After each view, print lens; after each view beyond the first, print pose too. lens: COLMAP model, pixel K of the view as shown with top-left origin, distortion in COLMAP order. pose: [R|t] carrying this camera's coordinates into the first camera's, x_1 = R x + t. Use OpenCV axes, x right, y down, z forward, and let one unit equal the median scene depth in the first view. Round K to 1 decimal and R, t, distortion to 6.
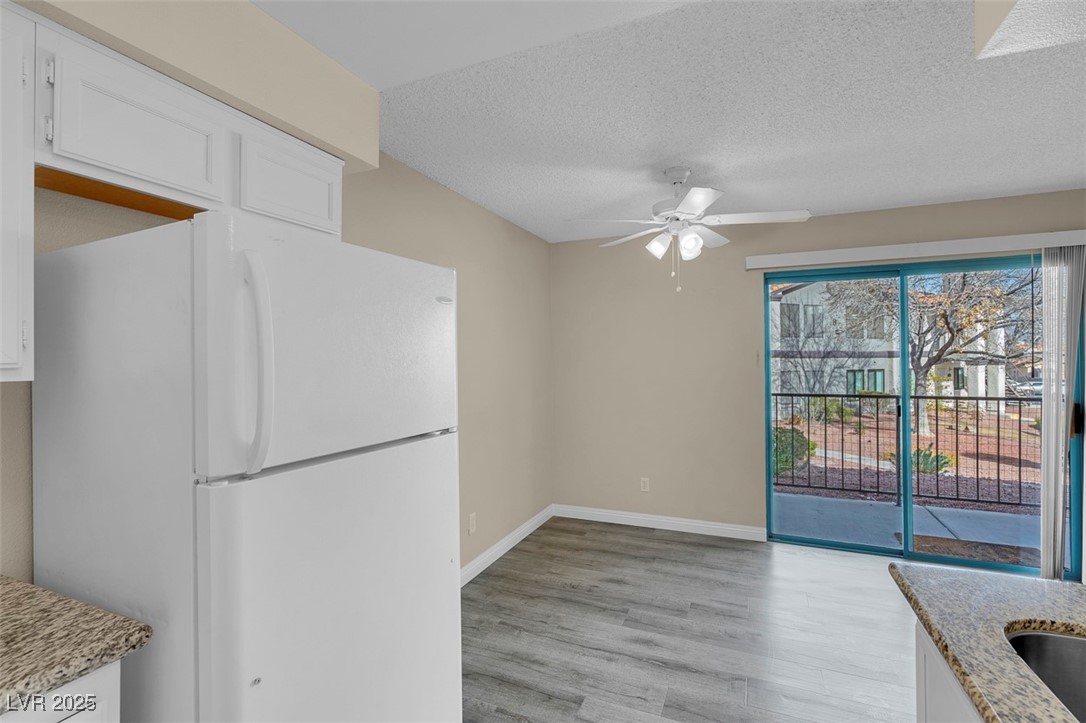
lens RADIAL K [[502.3, 0, 540.3], [0, 502.3, 356.2], [0, 0, 1]] dist [0.000421, 0.000282]
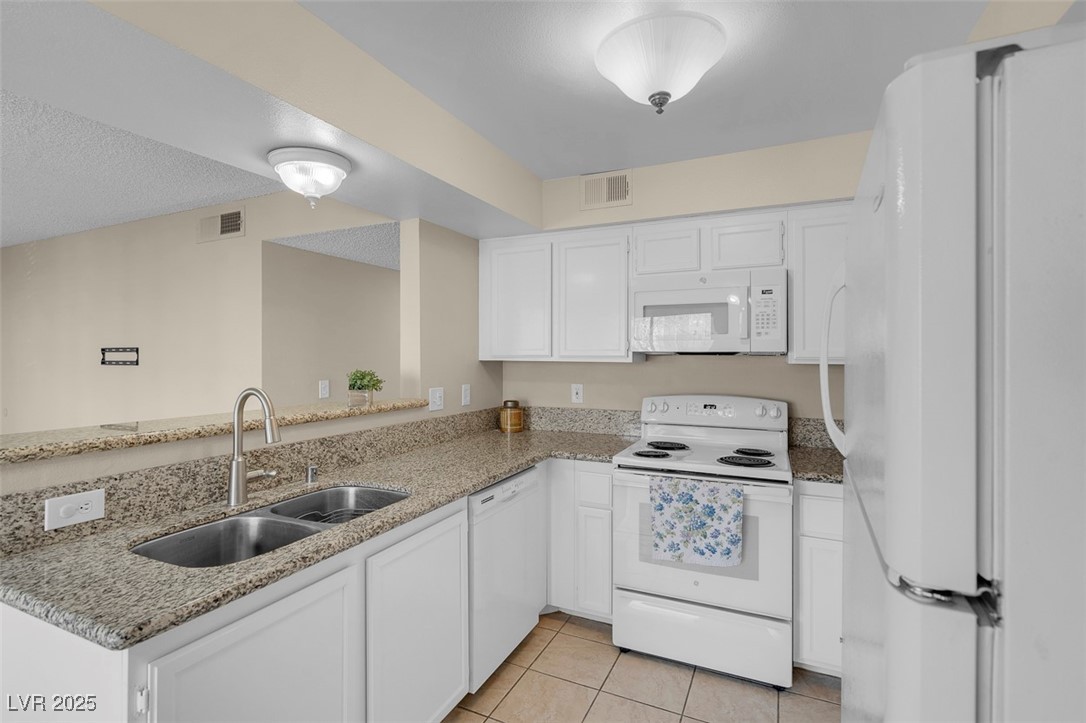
lens RADIAL K [[507.7, 0, 539.7], [0, 507.7, 352.9], [0, 0, 1]] dist [-0.001097, -0.000155]
pose [[-0.999203, 0.004366, 0.039668, 0.014942], [0.004146, 0.999976, -0.005630, 0.001097], [-0.039691, -0.005461, -0.999197, 0.476557]]
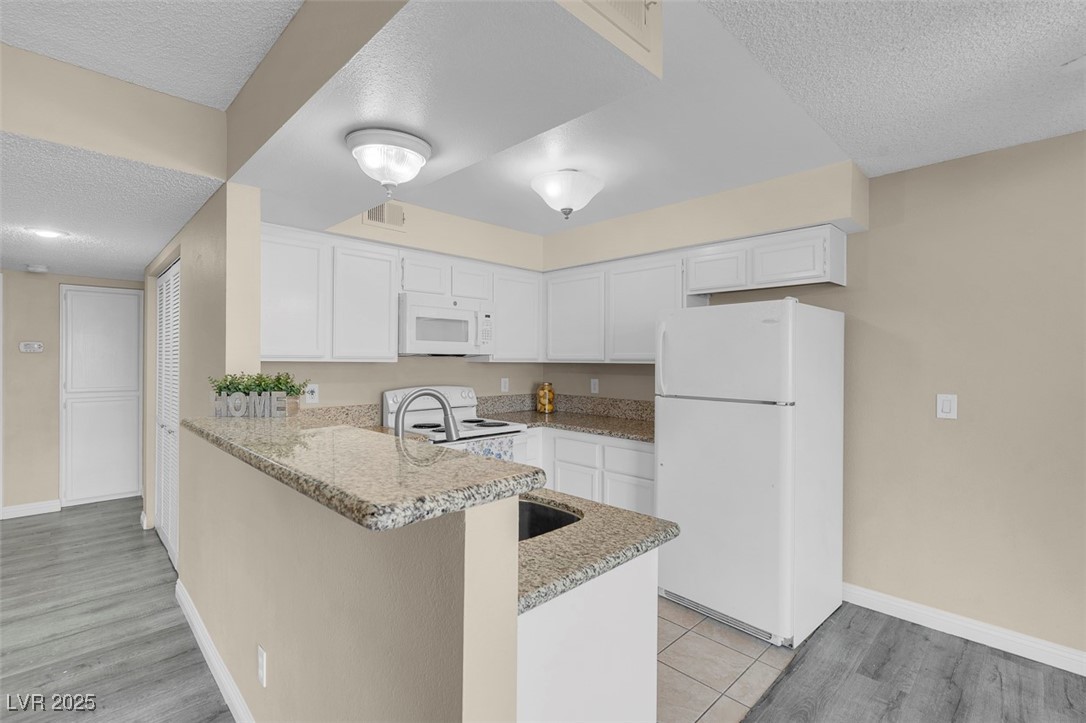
lens RADIAL K [[493.3, 0, 537.6], [0, 493.3, 362.1], [0, 0, 1]] dist [0.001130, 0.000534]
pose [[-0.383665, 0.008155, -0.923436, 0.533463], [-0.002983, 0.999945, 0.010070, 0.001699], [0.923468, 0.006619, -0.383619, 0.315799]]
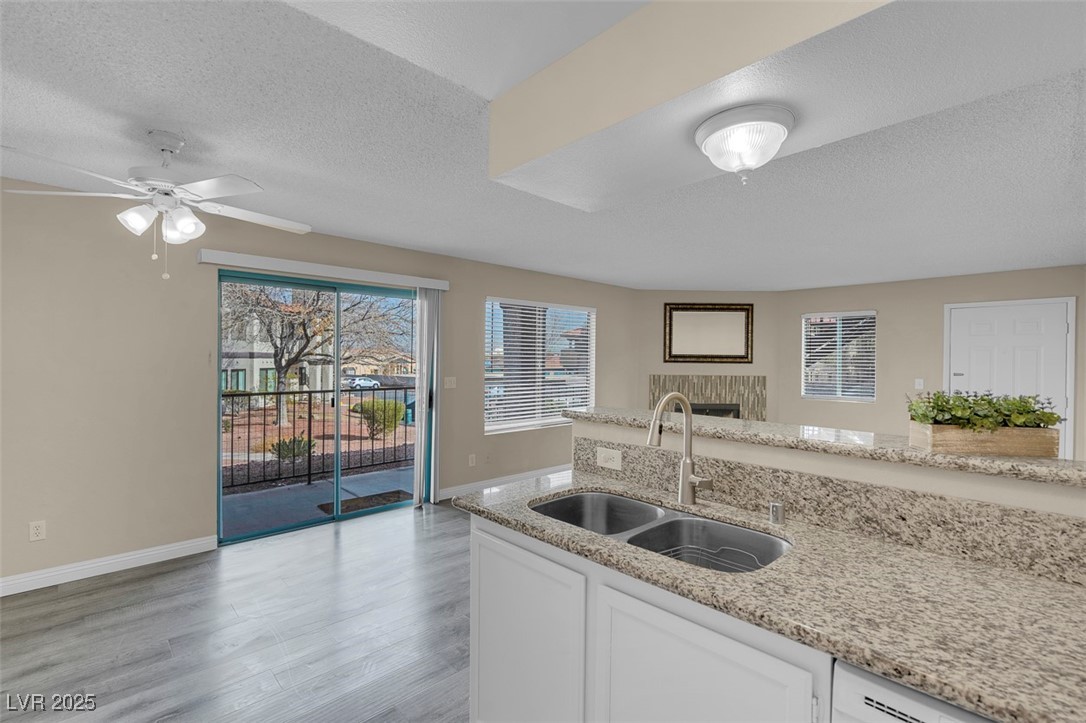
lens RADIAL K [[493.3, 0, 537.6], [0, 493.3, 362.1], [0, 0, 1]] dist [0.001130, 0.000534]
pose [[0.400462, 0.003140, 0.916308, -0.148556], [-0.013359, 0.999908, 0.002413, 0.001034], [-0.916216, -0.013208, 0.400467, 0.053589]]
